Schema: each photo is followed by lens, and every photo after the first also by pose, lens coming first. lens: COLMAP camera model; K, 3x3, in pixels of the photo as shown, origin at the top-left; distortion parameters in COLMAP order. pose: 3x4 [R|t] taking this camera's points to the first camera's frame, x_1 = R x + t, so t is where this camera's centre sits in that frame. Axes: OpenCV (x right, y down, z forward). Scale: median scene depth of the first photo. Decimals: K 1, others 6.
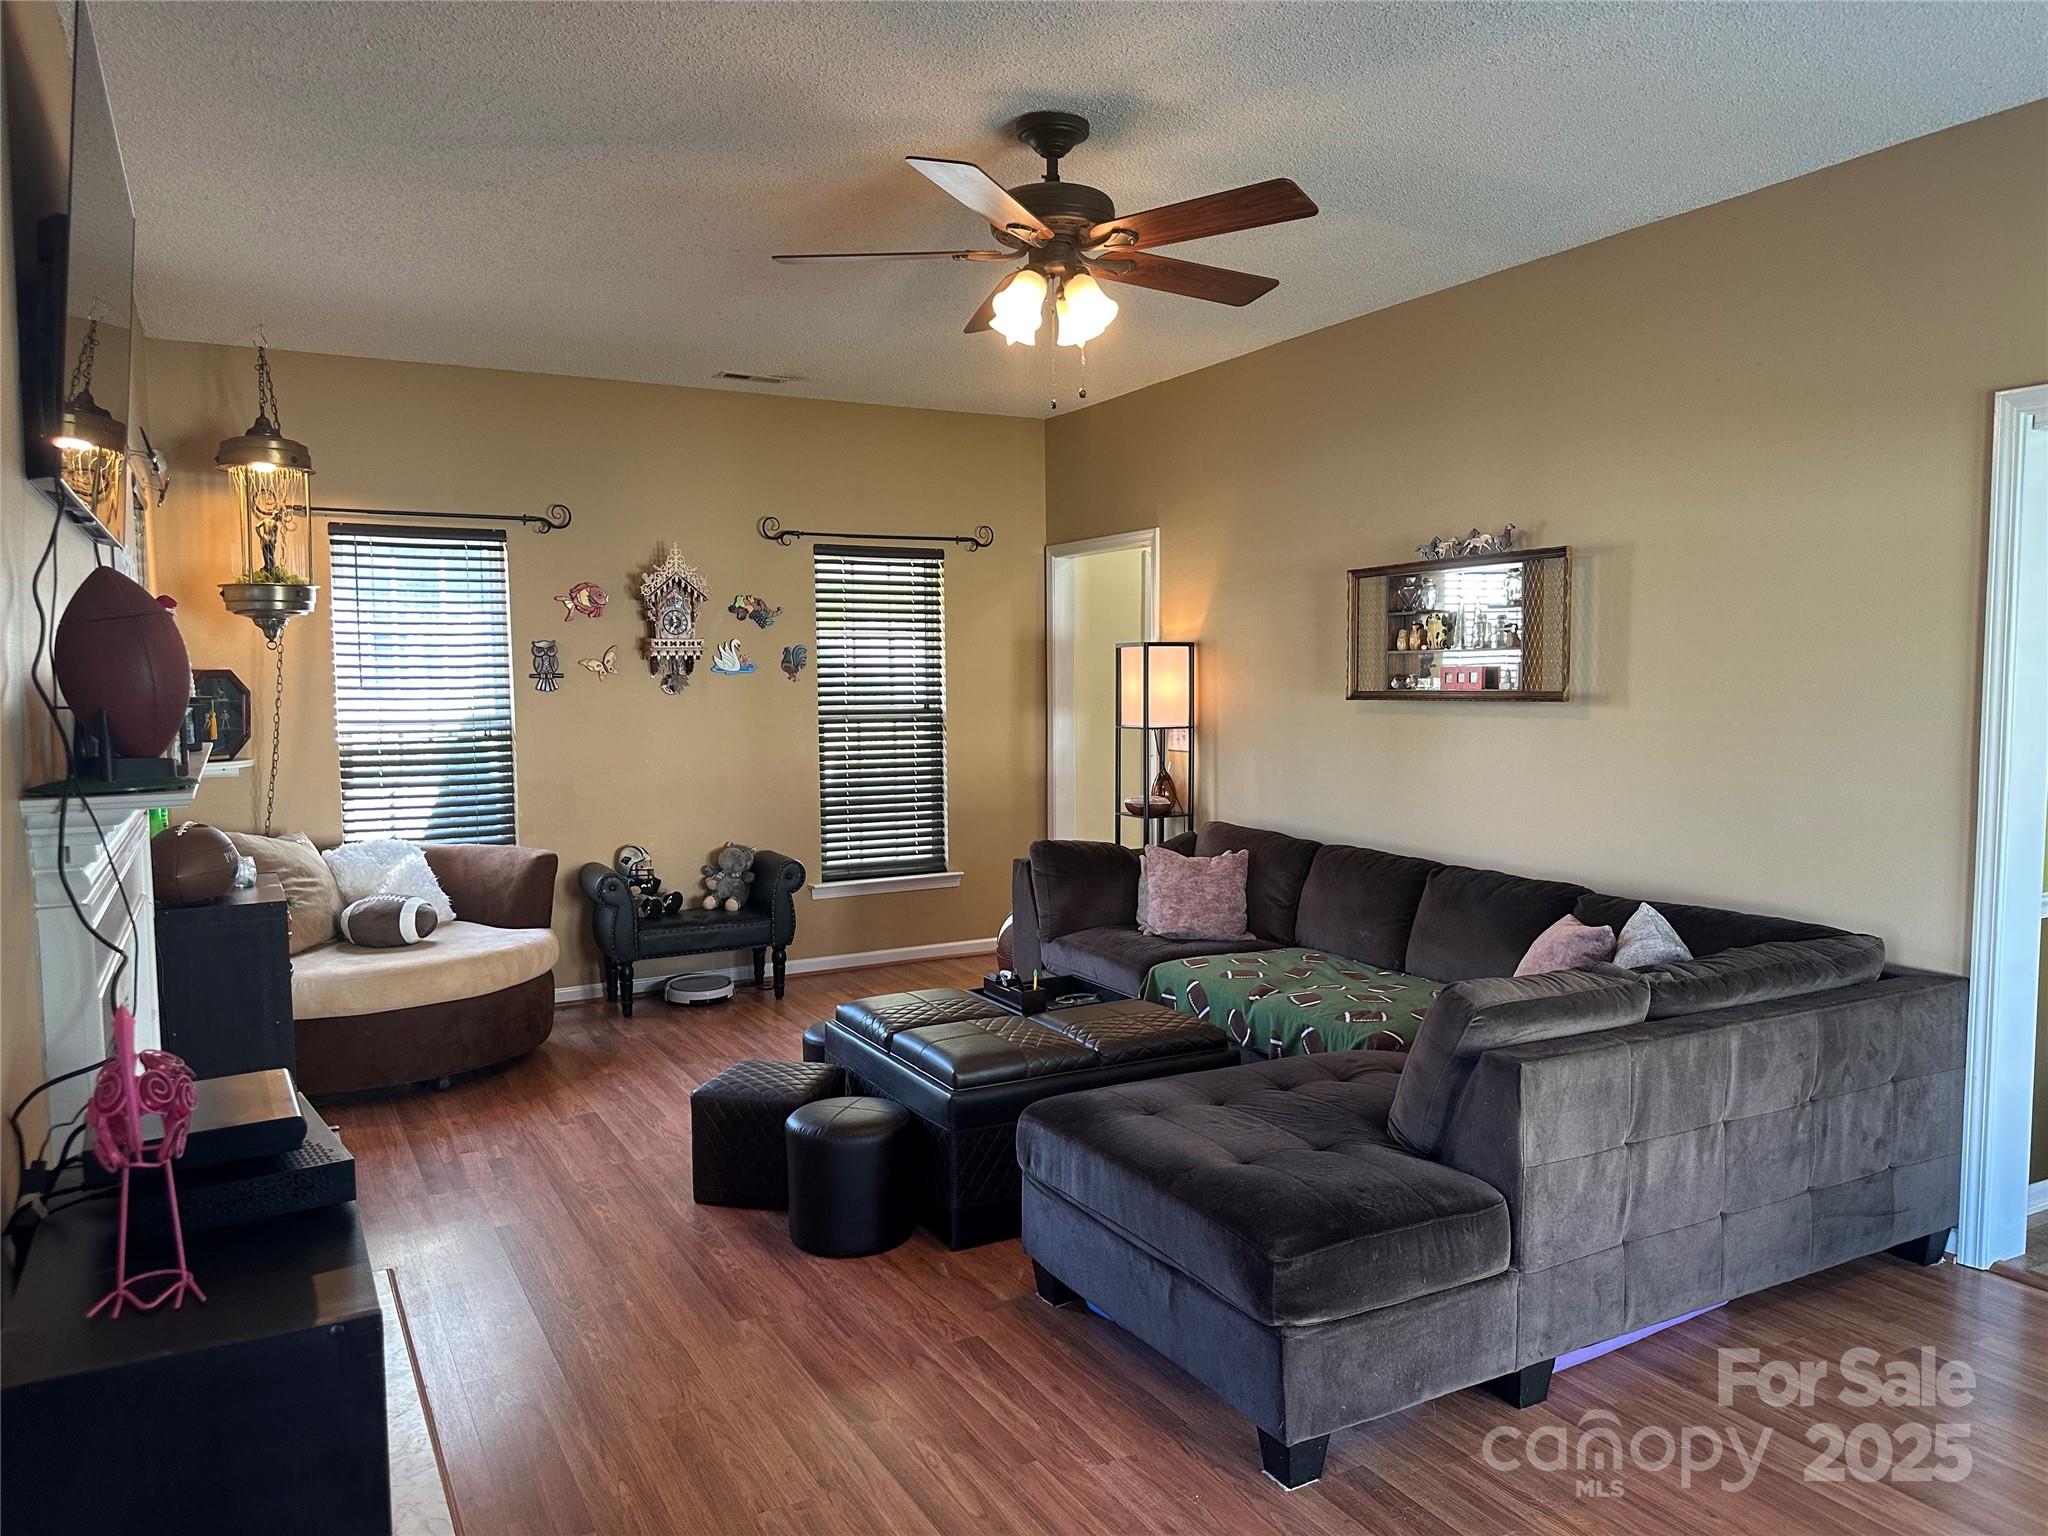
lens RADIAL K [[1447.7, 0, 1030.9], [0, 1447.7, 781.3], [0, 0, 1]] dist [0.057702, -0.083216]
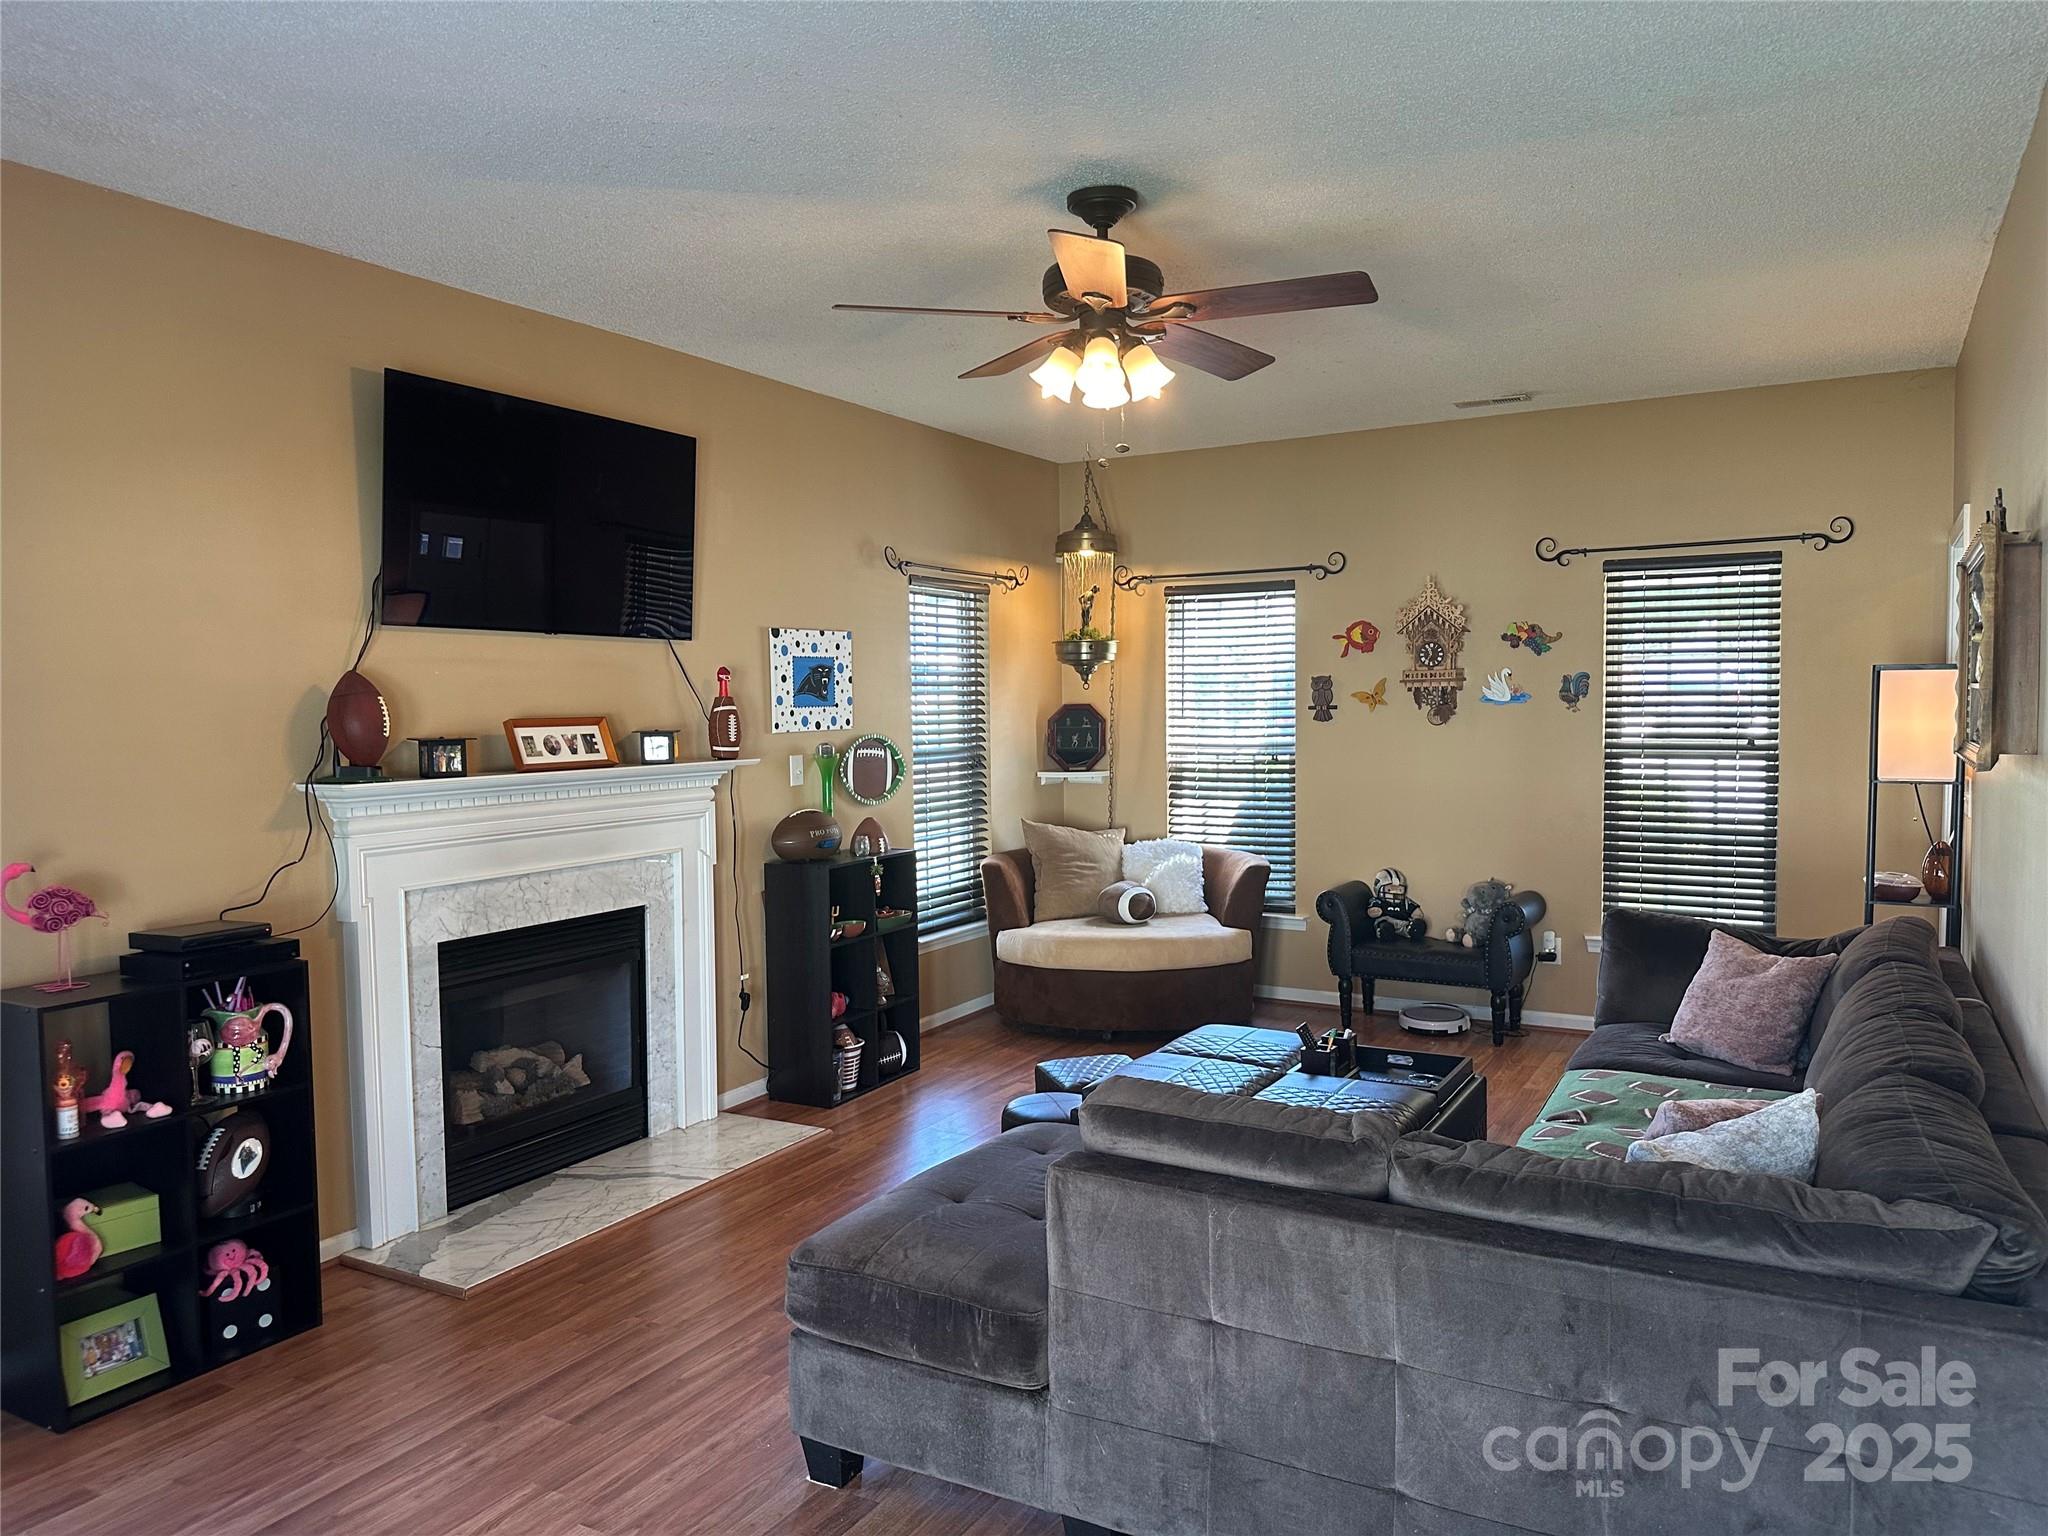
lens RADIAL K [[1447.7, 0, 1022.4], [0, 1447.7, 763.2], [0, 0, 1]] dist [0.057702, -0.083216]
pose [[0.492246, 0.034224, -0.869783, 0.515803], [-0.057386, 0.998329, 0.006805, -0.024435], [0.868563, 0.046564, 0.493387, 0.260610]]
